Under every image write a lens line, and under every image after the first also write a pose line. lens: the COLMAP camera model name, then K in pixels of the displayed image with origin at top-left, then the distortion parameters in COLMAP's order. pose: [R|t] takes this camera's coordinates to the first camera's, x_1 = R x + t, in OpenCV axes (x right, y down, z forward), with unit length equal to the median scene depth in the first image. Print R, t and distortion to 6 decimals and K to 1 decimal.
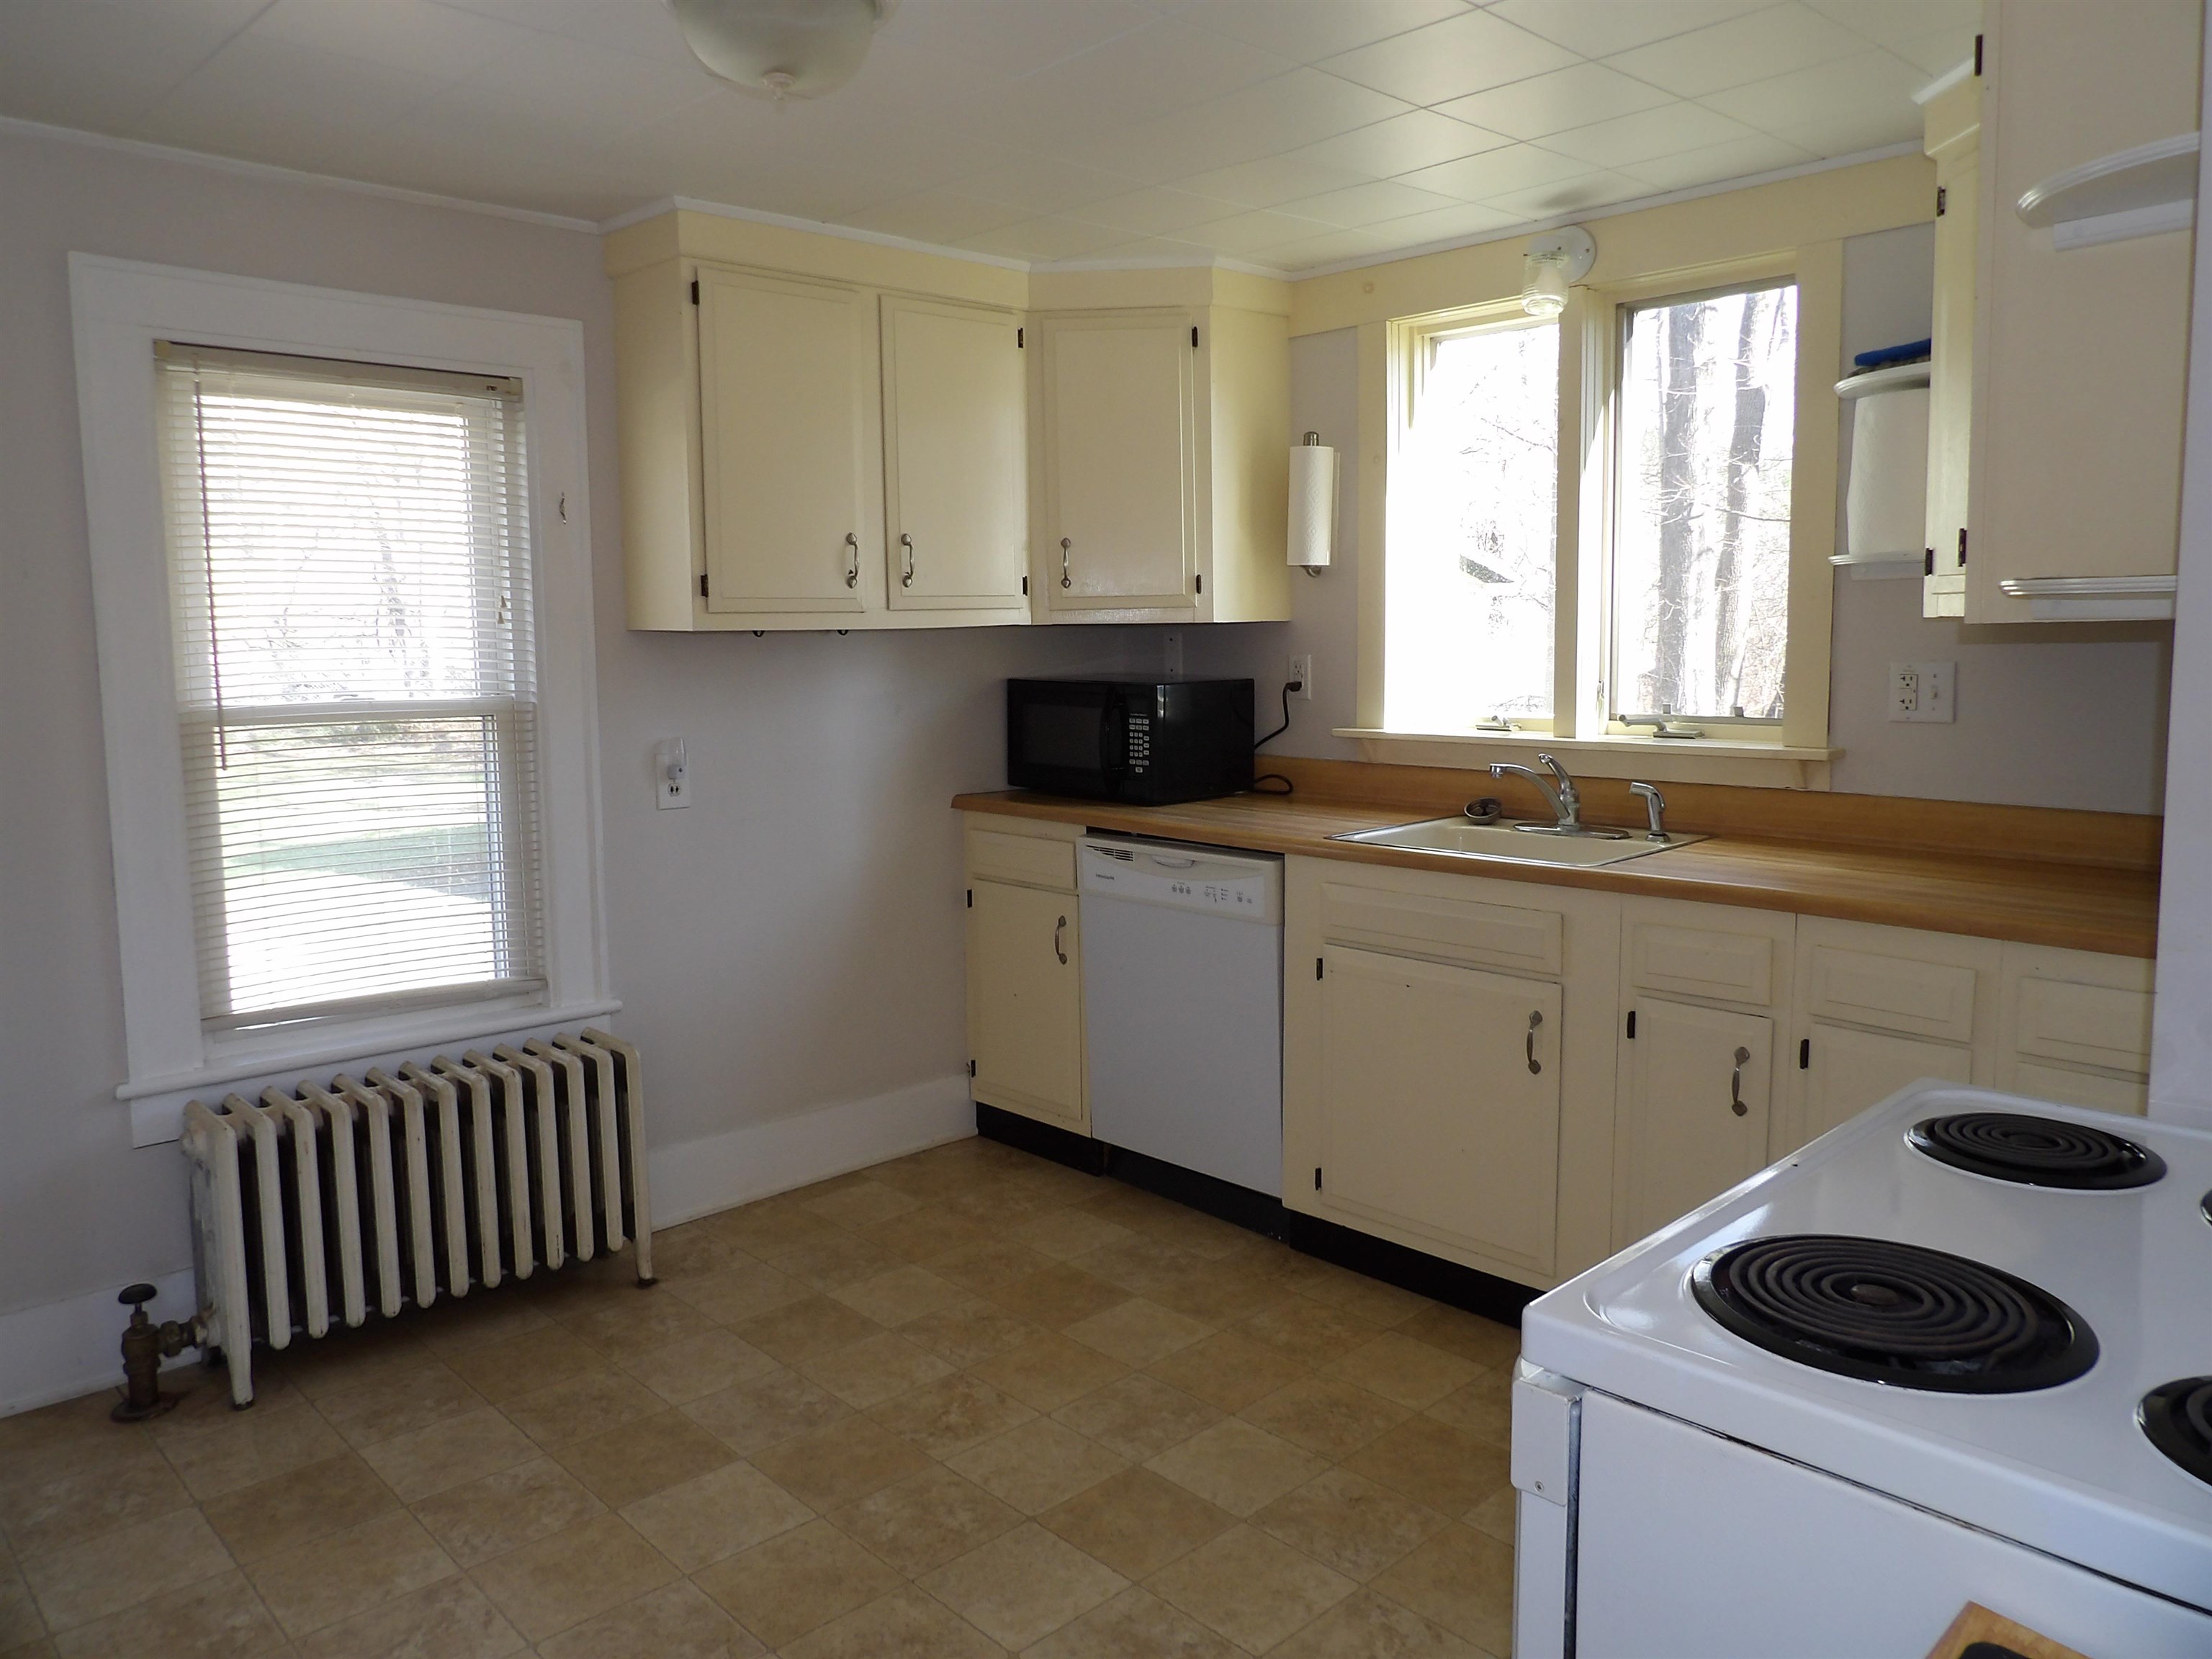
lens RADIAL K [[1576.9, 0, 1101.0], [0, 1576.9, 821.5], [0, 0, 1]] dist [-0.042298, 0.049344]
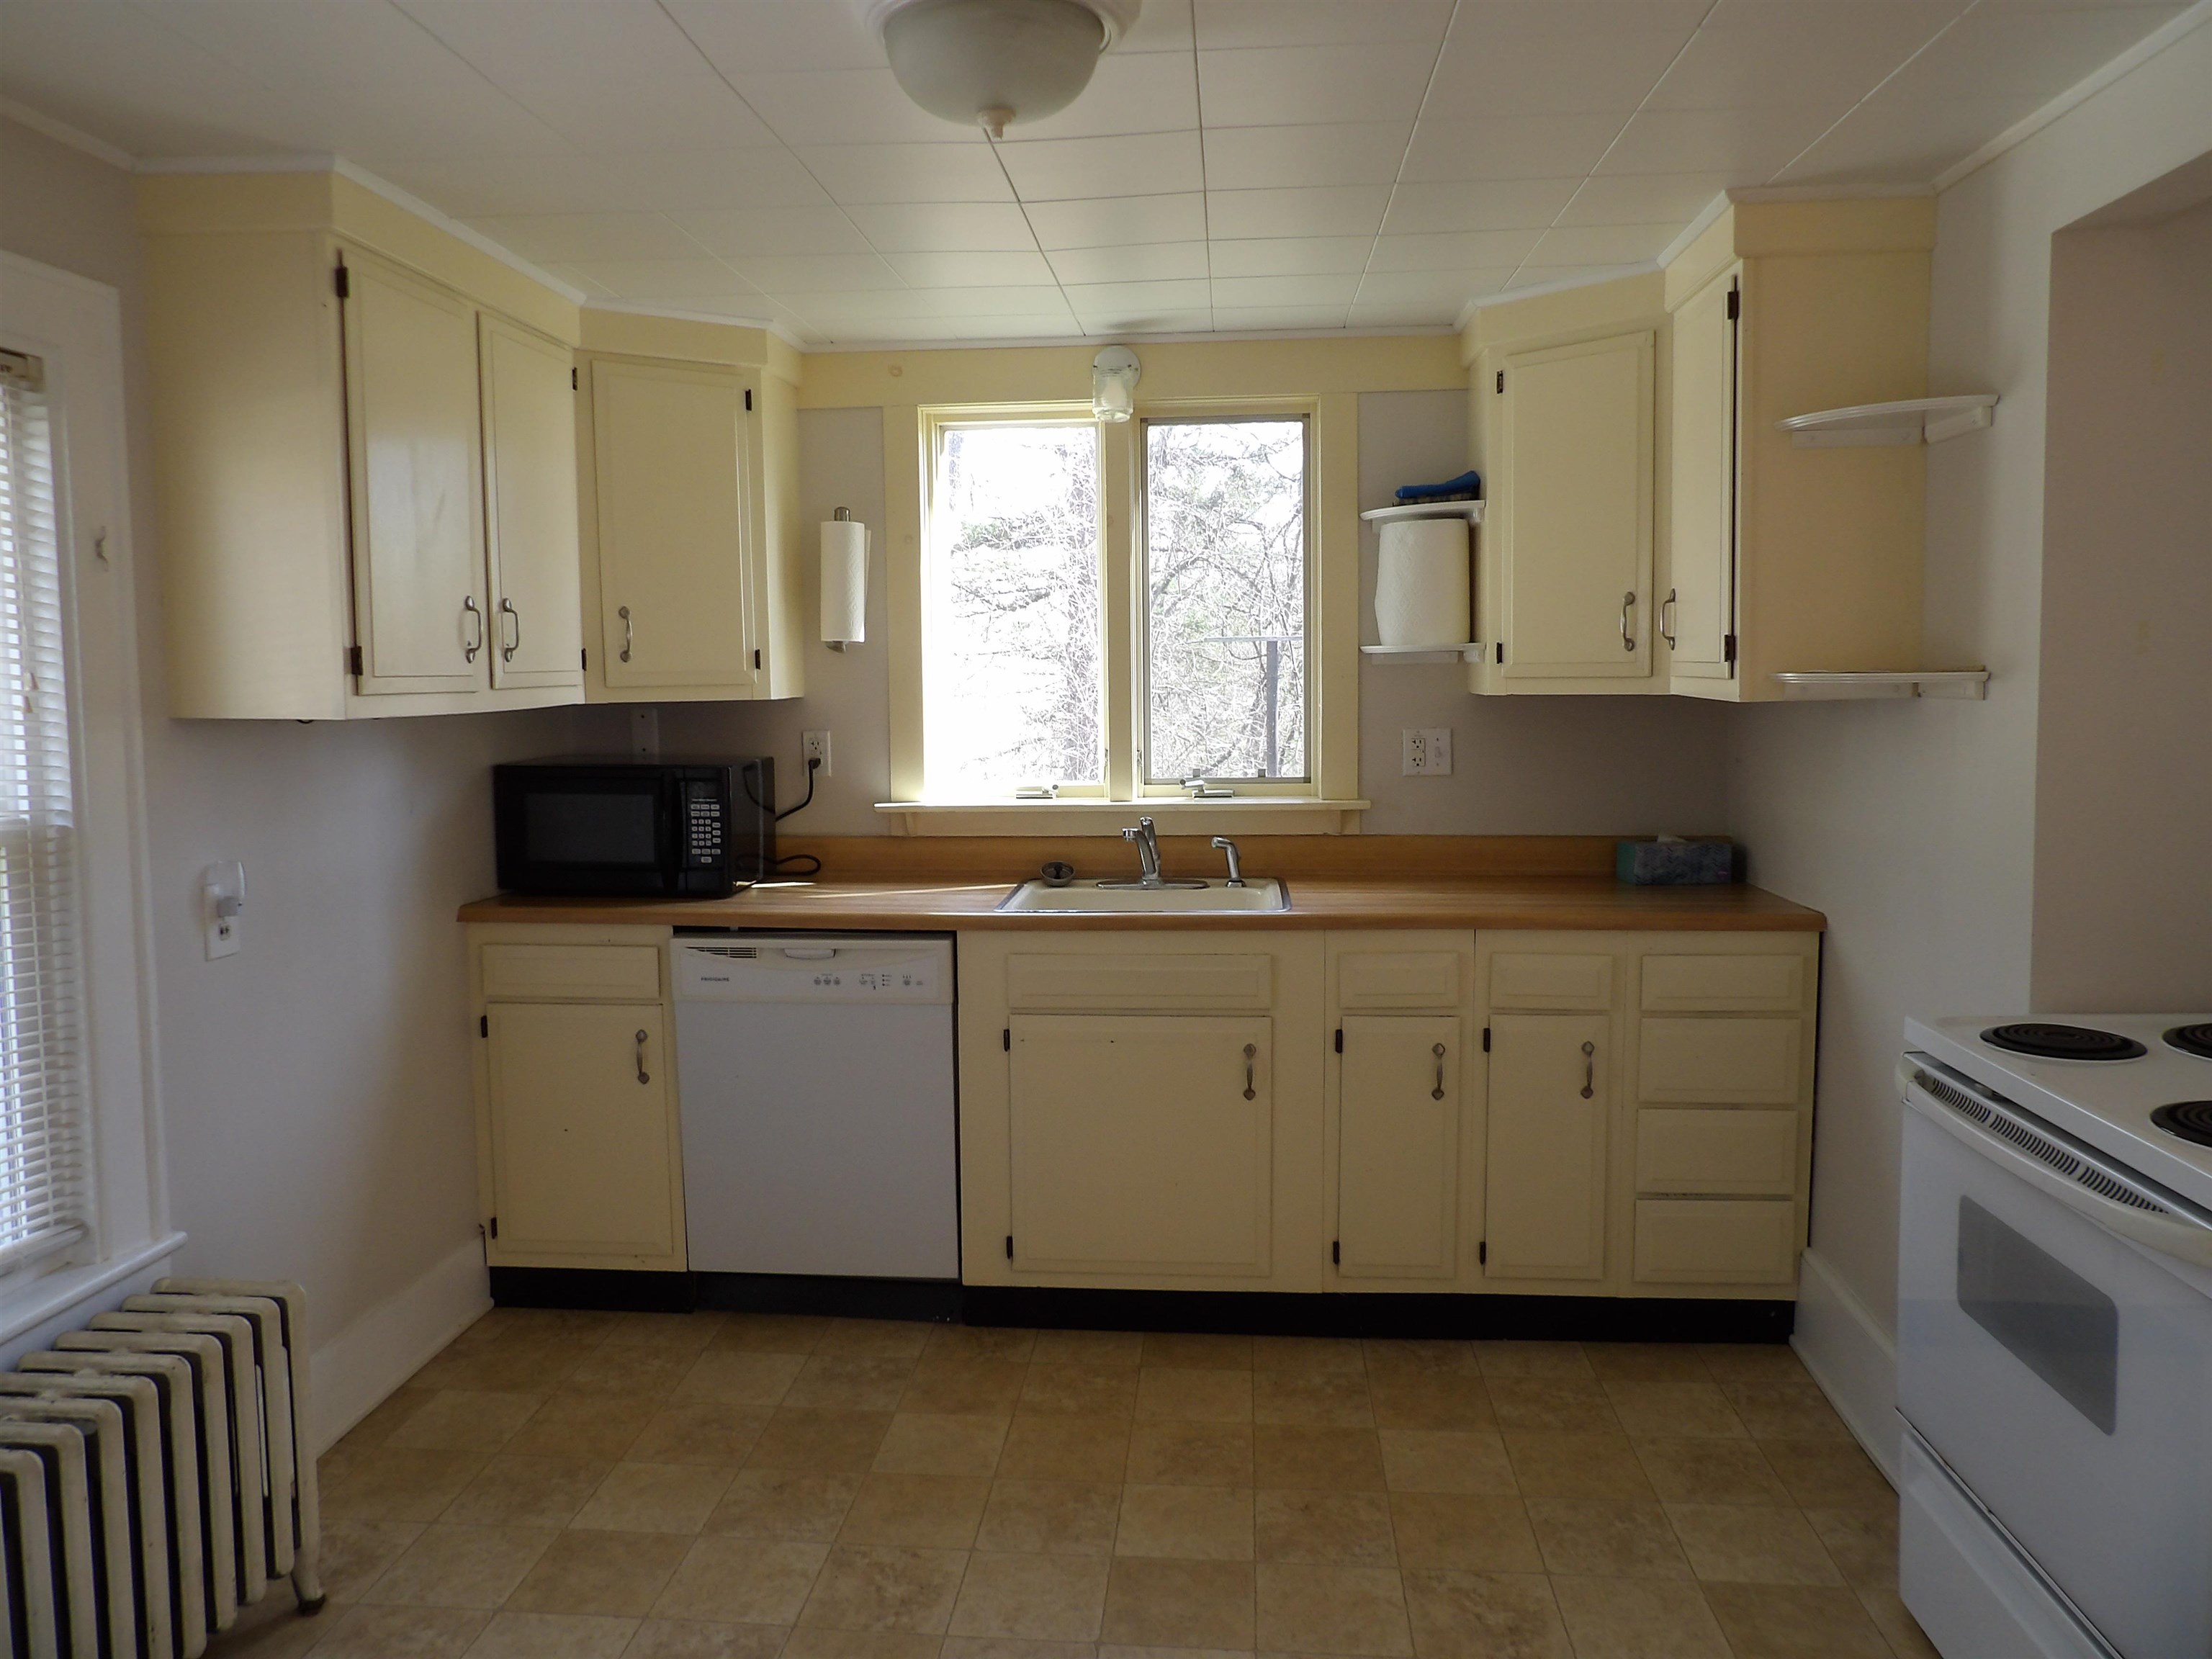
lens RADIAL K [[1576.9, 0, 1098.6], [0, 1576.9, 818.9], [0, 0, 1]] dist [-0.042298, 0.049344]
pose [[0.749757, -0.057810, 0.659183, -0.474329], [0.082097, 0.996606, -0.005975, -0.037565], [-0.656600, 0.058596, 0.751959, 0.184076]]
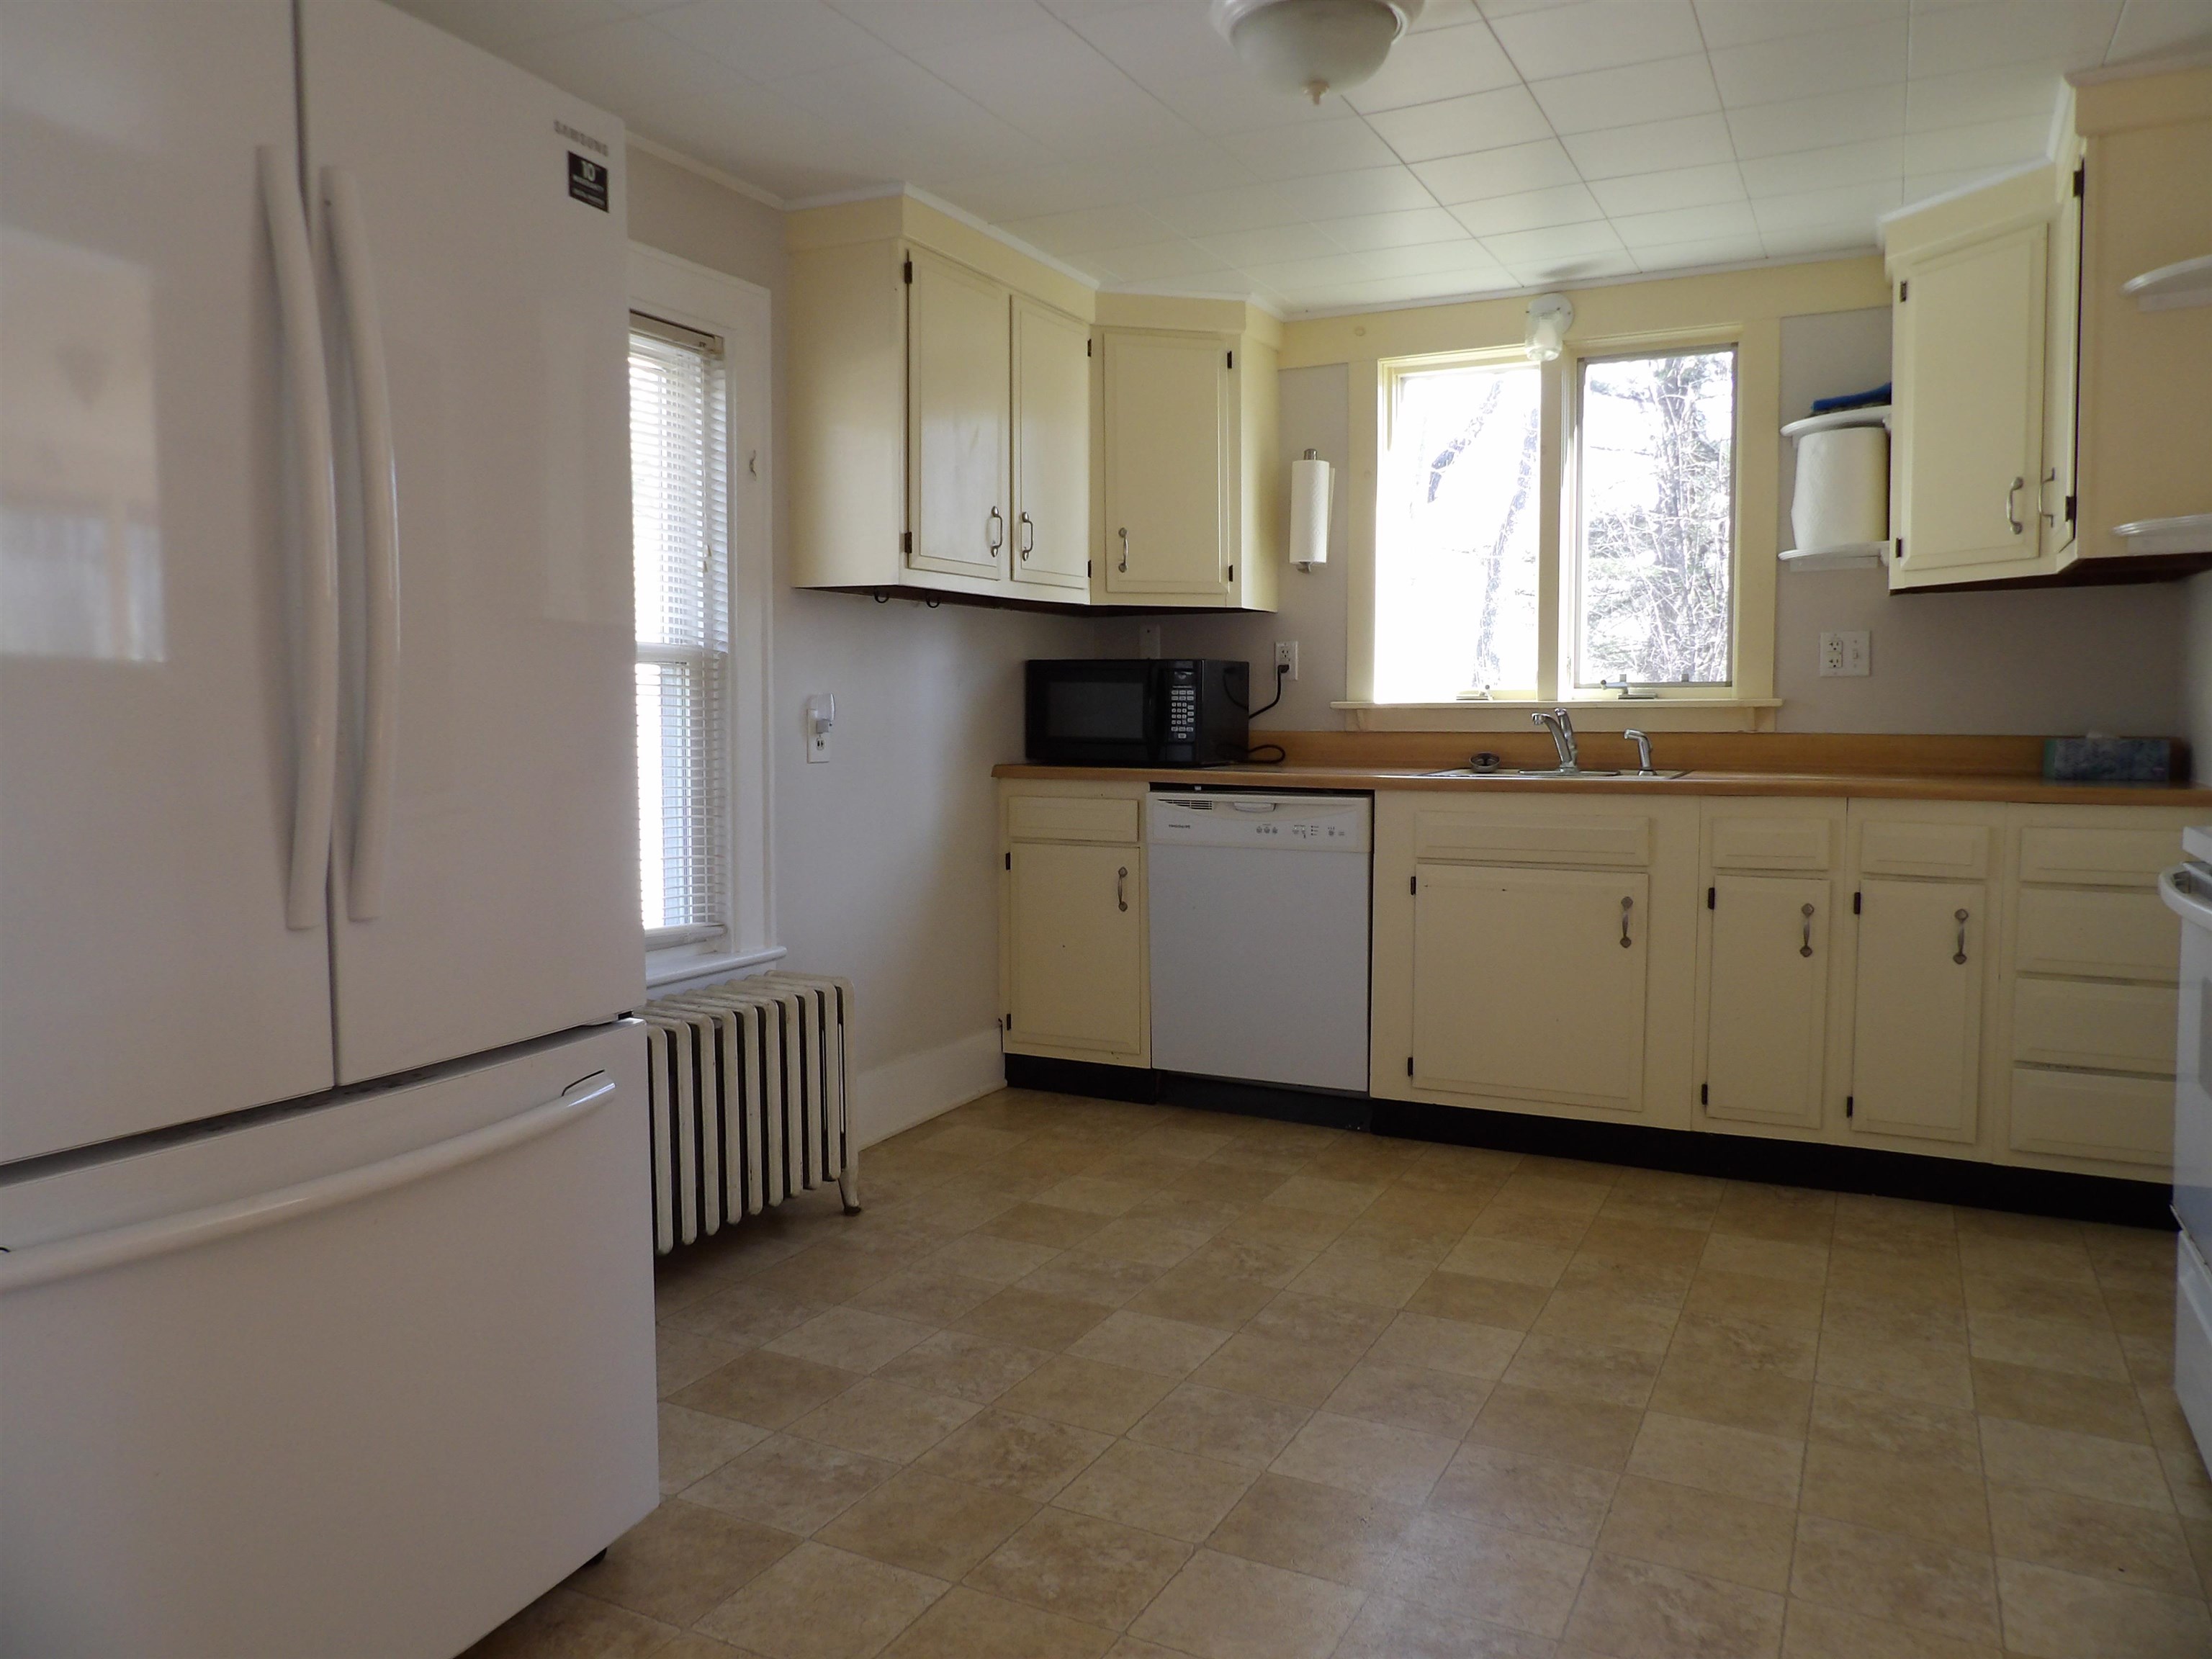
lens RADIAL K [[1576.9, 0, 1104.1], [0, 1576.9, 823.6], [0, 0, 1]] dist [-0.042298, 0.049344]
pose [[0.940860, -0.017337, 0.338353, -0.477869], [0.033569, 0.998546, -0.042181, 0.087979], [-0.337129, 0.051044, 0.940074, -0.043281]]
